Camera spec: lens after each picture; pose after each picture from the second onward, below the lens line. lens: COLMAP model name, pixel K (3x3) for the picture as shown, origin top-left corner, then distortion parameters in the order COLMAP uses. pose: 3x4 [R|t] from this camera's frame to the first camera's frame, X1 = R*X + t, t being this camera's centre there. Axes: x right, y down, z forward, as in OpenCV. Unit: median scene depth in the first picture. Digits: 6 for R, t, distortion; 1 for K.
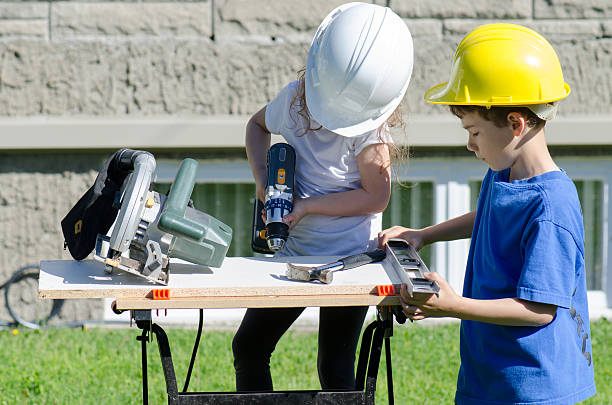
lens RADIAL K [[2765.7, 0, 306.0], [0, 2765.7, 202.5], [0, 0, 1]] dist [-0.194379, -0.256933]
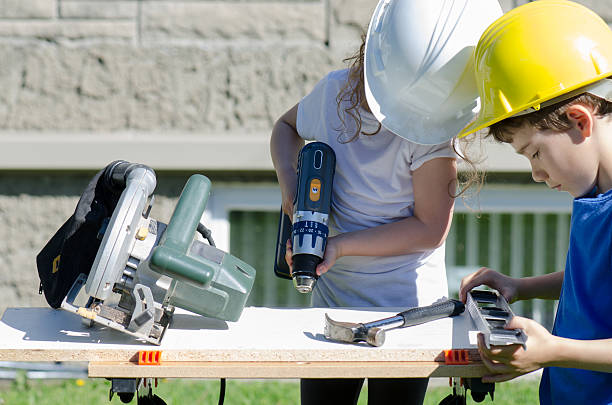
lens RADIAL K [[2765.7, 0, 306.0], [0, 2765.7, 202.5], [0, 0, 1]] dist [-0.194379, -0.256933]
pose [[0.997497, 0.012318, -0.069634, 0.020689], [-0.013105, 0.999855, -0.010854, -0.000349], [0.069490, 0.011739, 0.997514, 0.138707]]
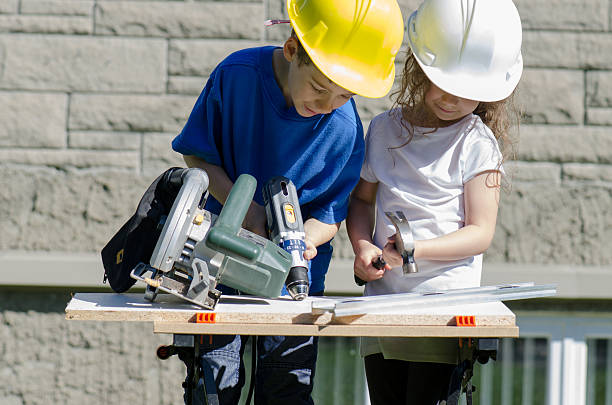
lens RADIAL K [[2765.7, 0, 306.0], [0, 2765.7, 202.5], [0, 0, 1]] dist [-0.194379, -0.256933]
pose [[0.998381, 0.024053, -0.051545, 0.011882], [-0.029075, 0.994662, -0.099004, 0.042586], [0.048888, 0.100342, 0.993751, 0.069540]]
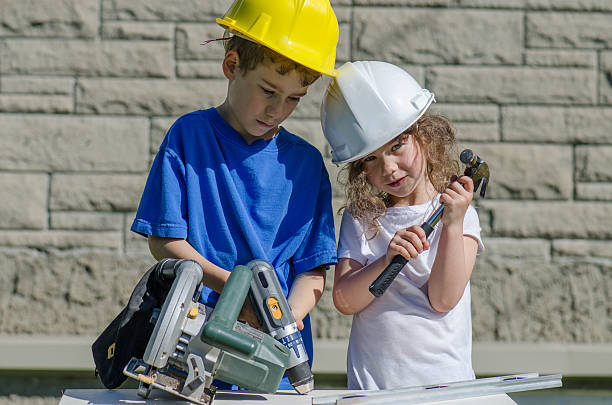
lens RADIAL K [[2765.7, 0, 306.0], [0, 2765.7, 202.5], [0, 0, 1]] dist [-0.194379, -0.256933]
pose [[0.999005, 0.012815, -0.042720, 0.007266], [-0.018015, 0.992162, -0.123655, 0.037320], [0.040800, 0.124302, 0.991405, 0.084138]]
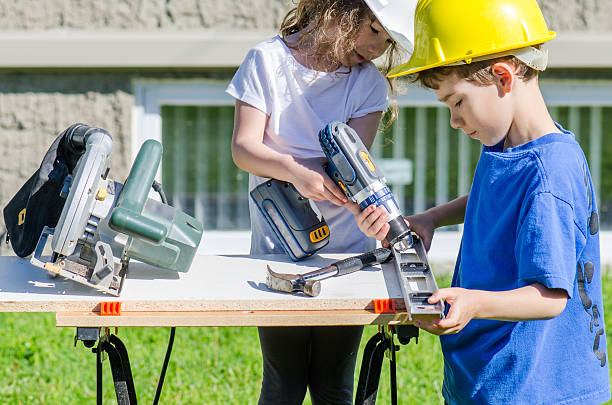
lens RADIAL K [[2897.5, 0, 306.0], [0, 2897.5, 202.5], [0, 0, 1]] dist [-0.065428, -4.954460]
pose [[0.999096, 0.010685, -0.041146, 0.021257], [-0.008732, 0.998840, 0.047356, -0.020591], [0.041604, -0.046954, 0.998030, 0.073513]]
